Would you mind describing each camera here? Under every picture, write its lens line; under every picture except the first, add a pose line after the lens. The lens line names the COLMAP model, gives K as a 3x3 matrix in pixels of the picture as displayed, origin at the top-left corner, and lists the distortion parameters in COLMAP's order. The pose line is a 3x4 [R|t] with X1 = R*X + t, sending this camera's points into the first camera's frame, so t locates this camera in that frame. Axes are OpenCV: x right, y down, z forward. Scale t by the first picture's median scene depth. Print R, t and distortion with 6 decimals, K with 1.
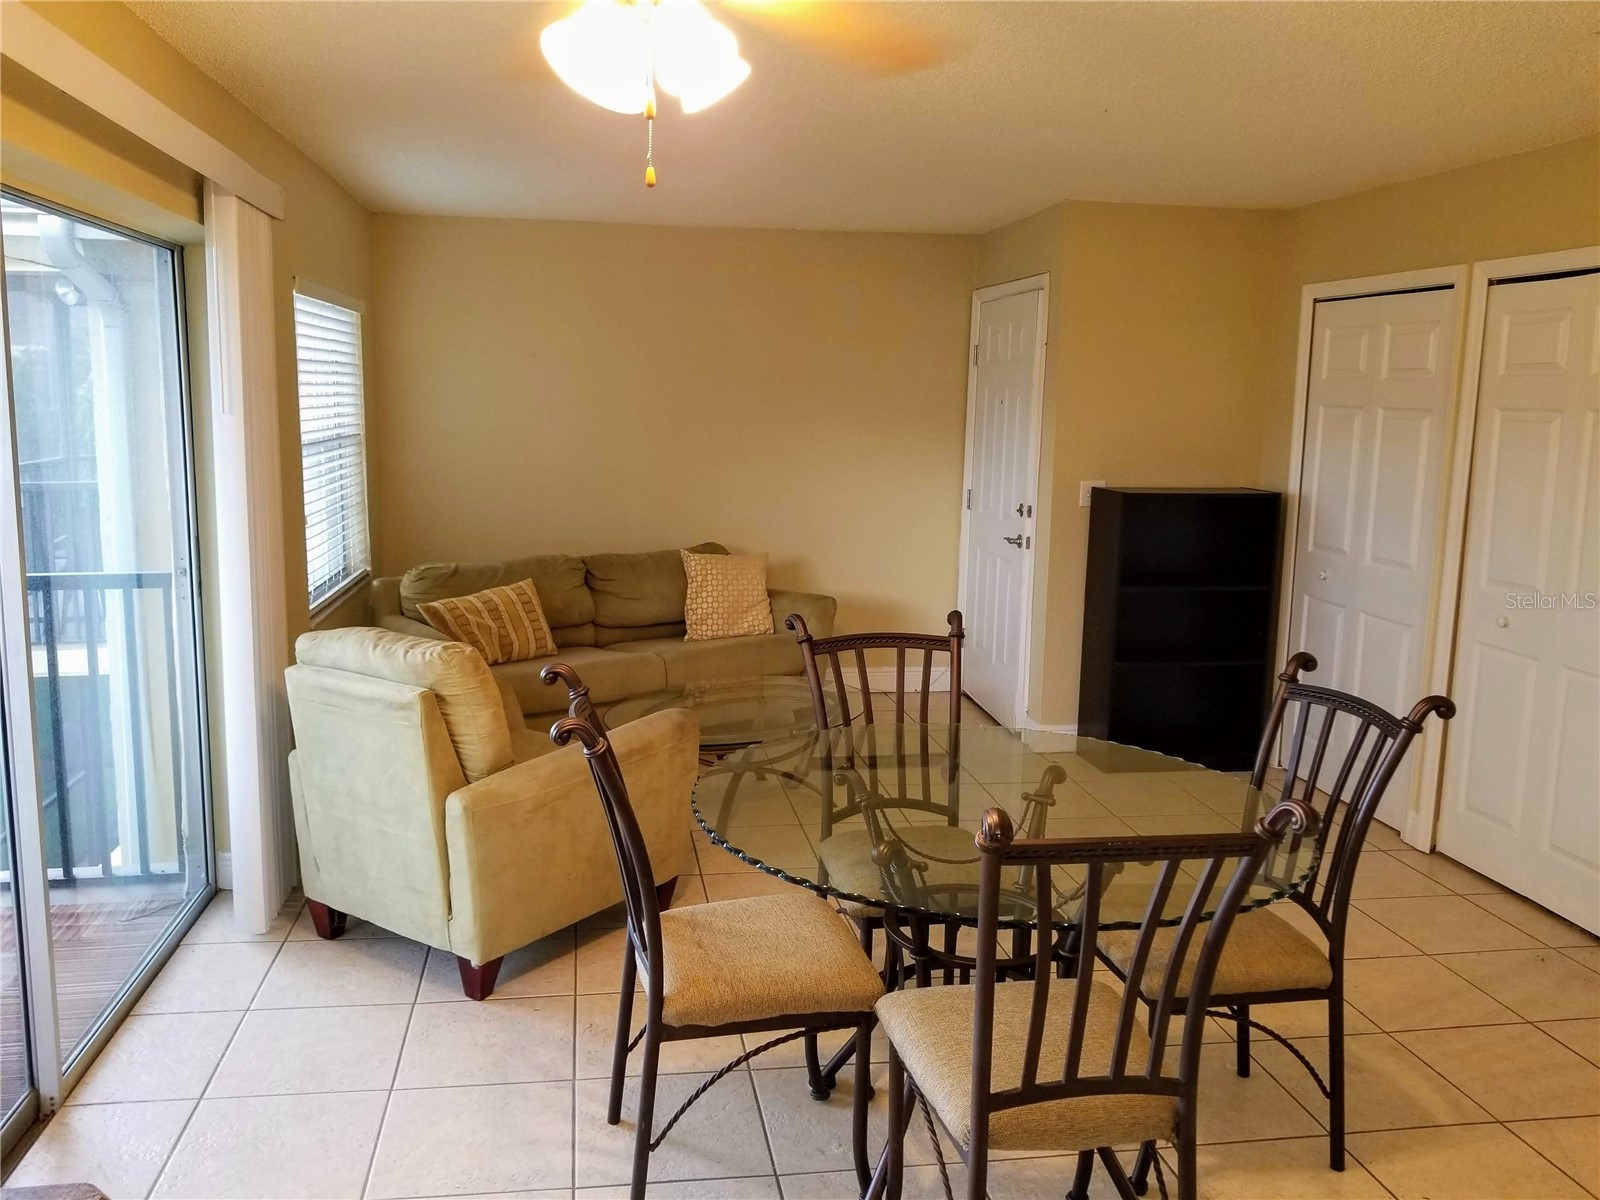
lens RADIAL K [[1259.8, 0, 773.3], [0, 1259.8, 582.8], [0, 0, 1]] dist [0.112656, -0.155524]
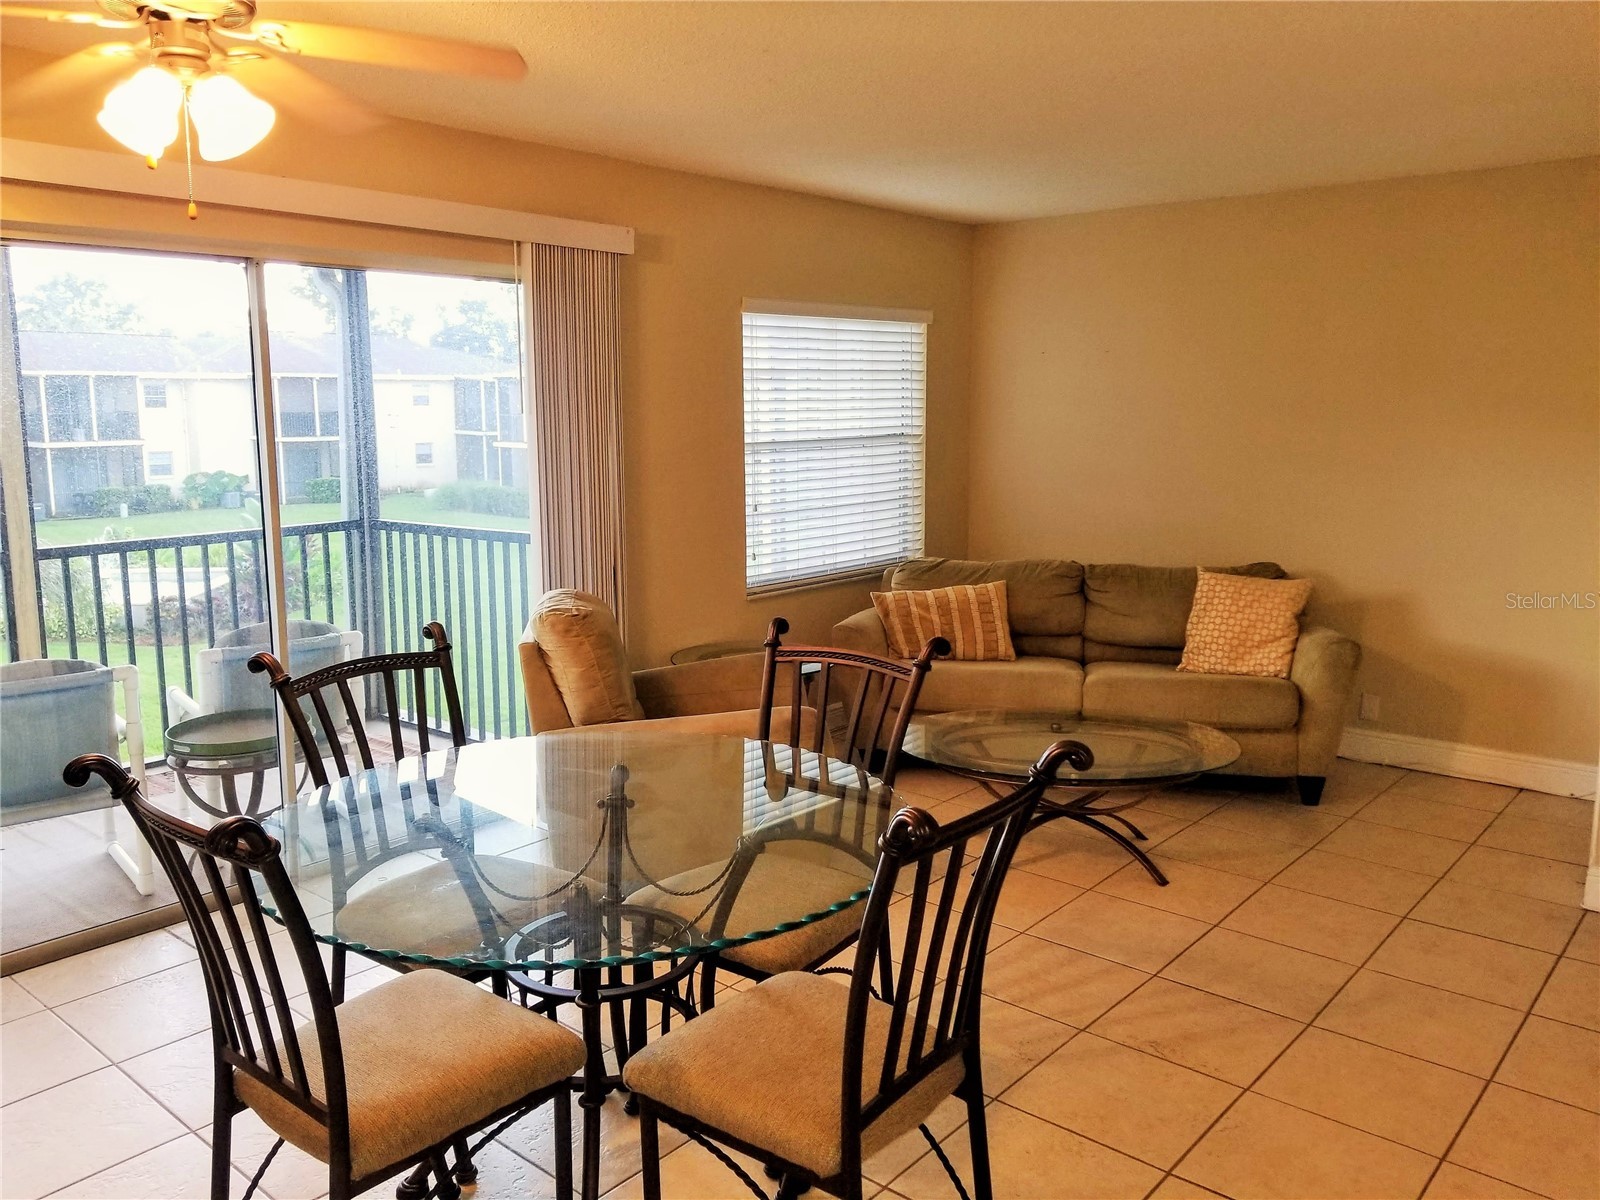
lens RADIAL K [[1259.8, 0, 773.3], [0, 1259.8, 582.8], [0, 0, 1]] dist [0.112656, -0.155524]
pose [[0.645297, 0.092480, -0.758313, 0.412799], [-0.097059, 0.994526, 0.038693, -0.020974], [0.757741, 0.048633, 0.650741, 0.209910]]
